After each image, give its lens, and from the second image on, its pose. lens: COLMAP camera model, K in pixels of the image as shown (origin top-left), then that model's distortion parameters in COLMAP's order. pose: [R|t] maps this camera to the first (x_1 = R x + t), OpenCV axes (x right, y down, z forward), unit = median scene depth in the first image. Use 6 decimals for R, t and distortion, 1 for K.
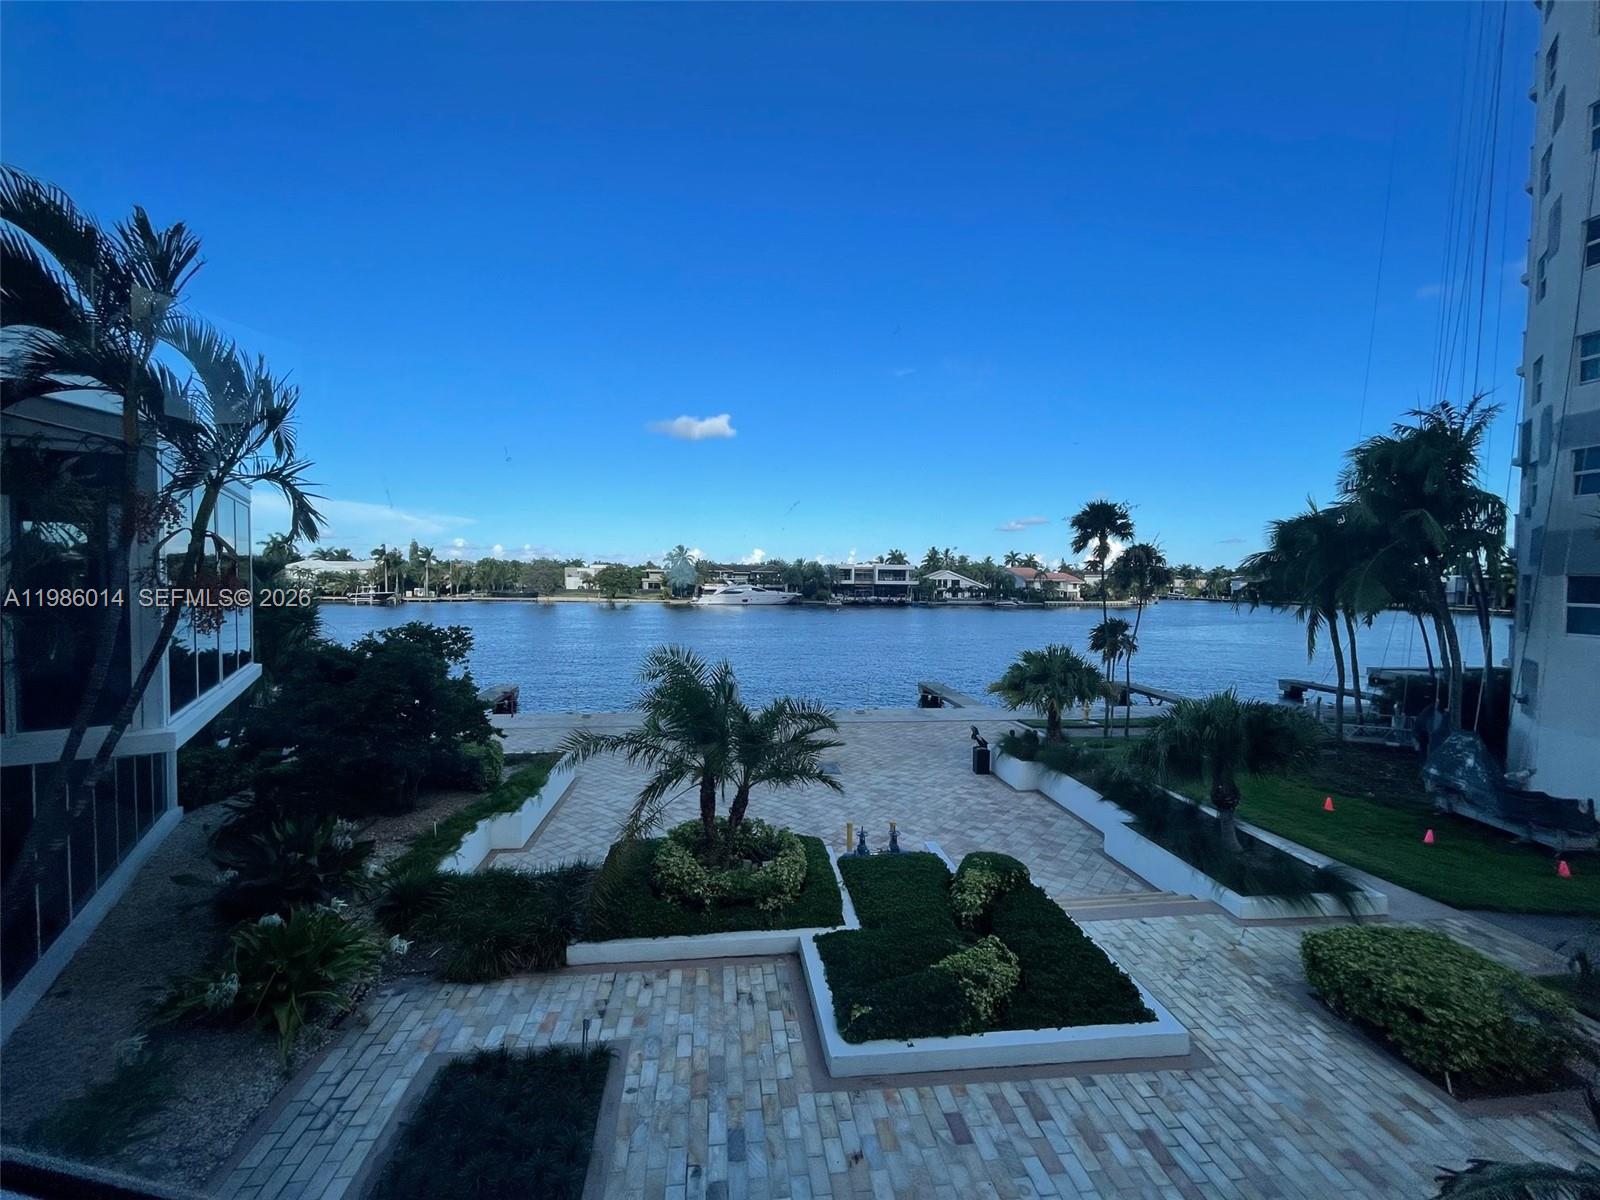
lens RADIAL K [[645.7, 0, 797.9], [0, 645.7, 607.2], [0, 0, 1]] dist [0.000186, 0.000625]
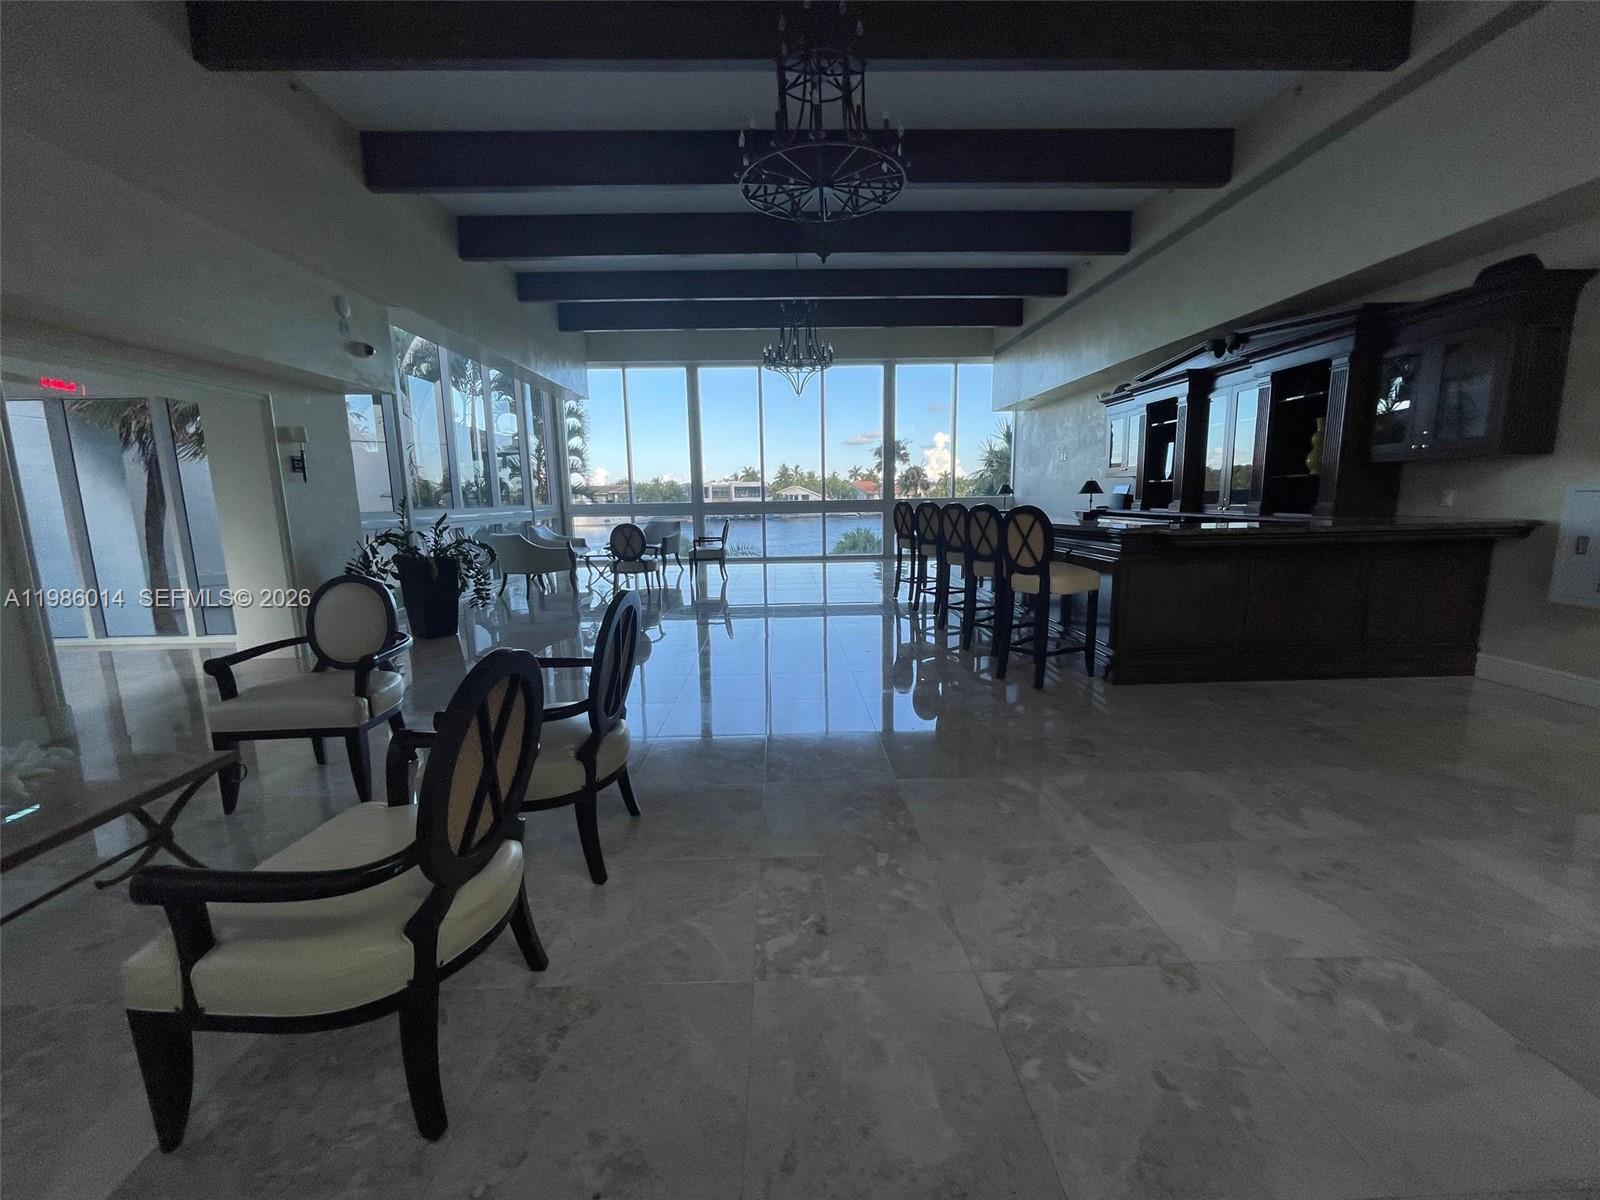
lens RADIAL K [[645.7, 0, 800.3], [0, 645.7, 599.1], [0, 0, 1]] dist [0.000186, 0.000625]
pose [[0.973091, -0.064795, 0.221125, -0.111054], [0.039354, 0.992283, 0.117580, 0.027974], [-0.227038, -0.105714, 0.968131, -0.474959]]
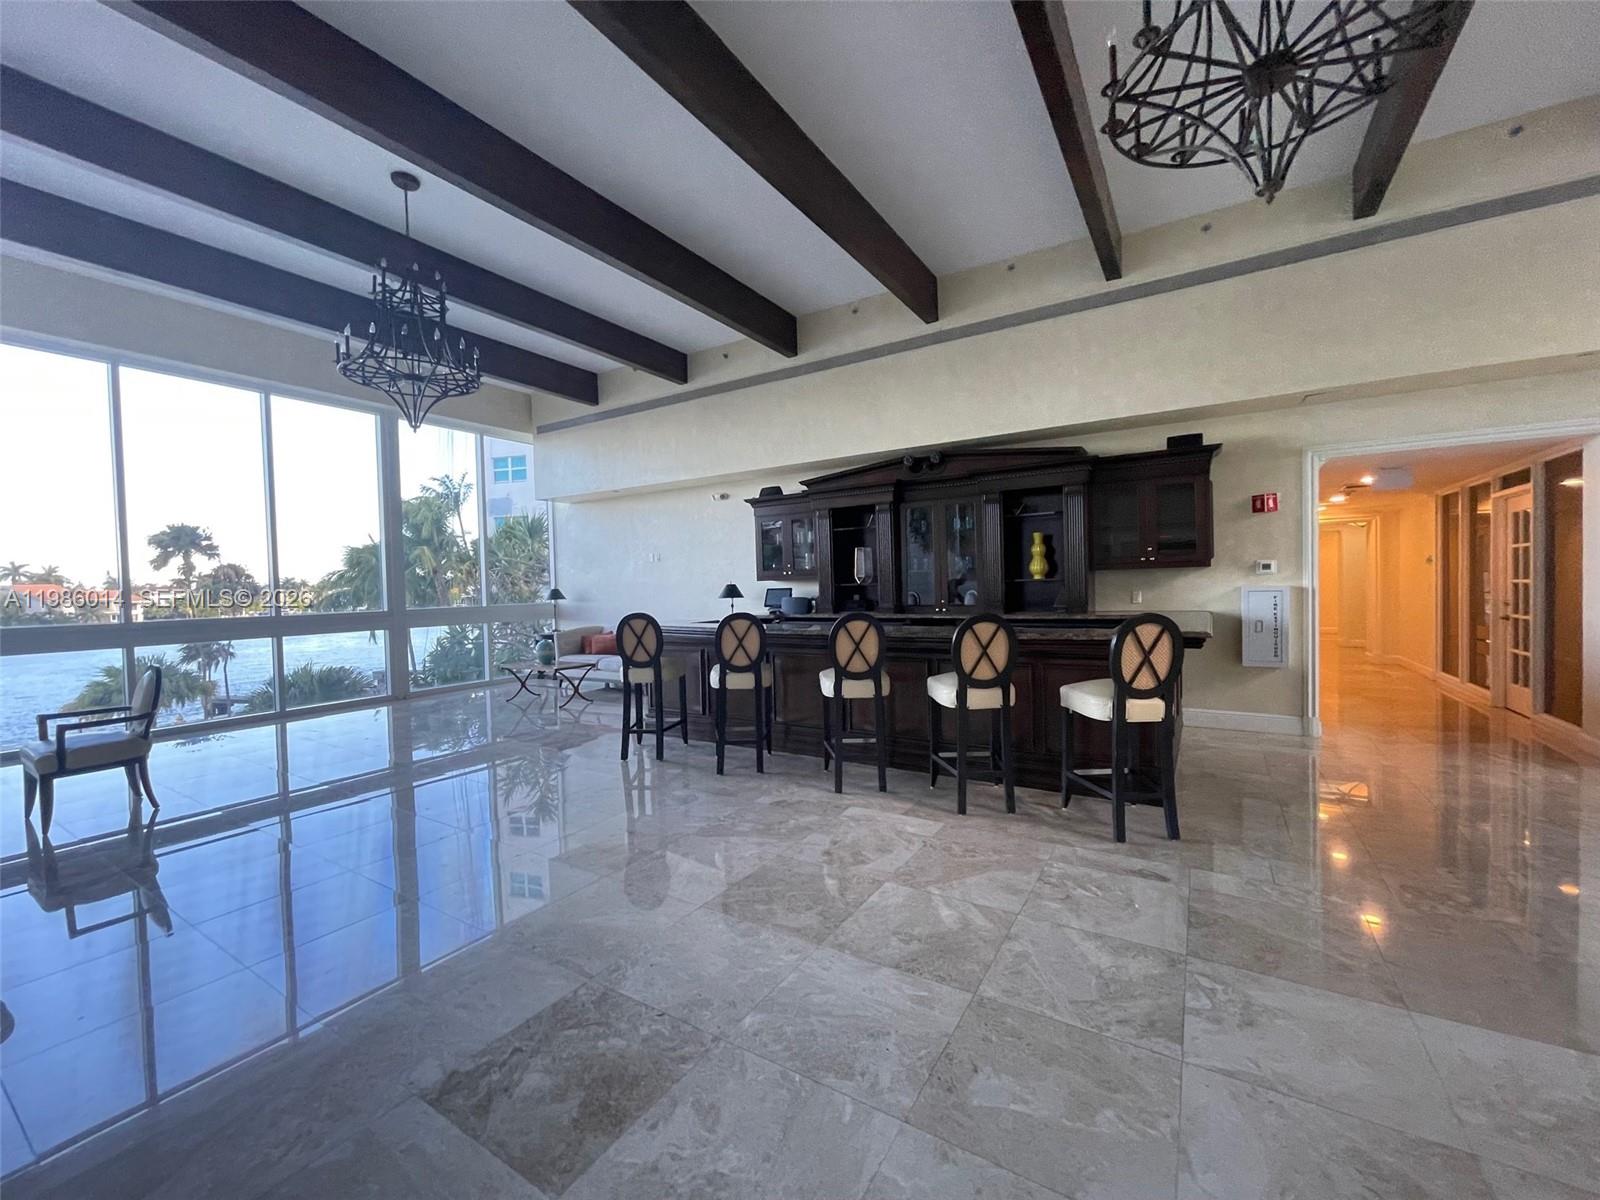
lens RADIAL K [[645.7, 0, 796.8], [0, 645.7, 605.8], [0, 0, 1]] dist [0.000186, 0.000625]
pose [[0.356454, -0.052134, 0.932857, -0.165372], [0.071624, 0.997029, 0.028351, 0.015806], [-0.931564, 0.056709, 0.359129, -0.312520]]
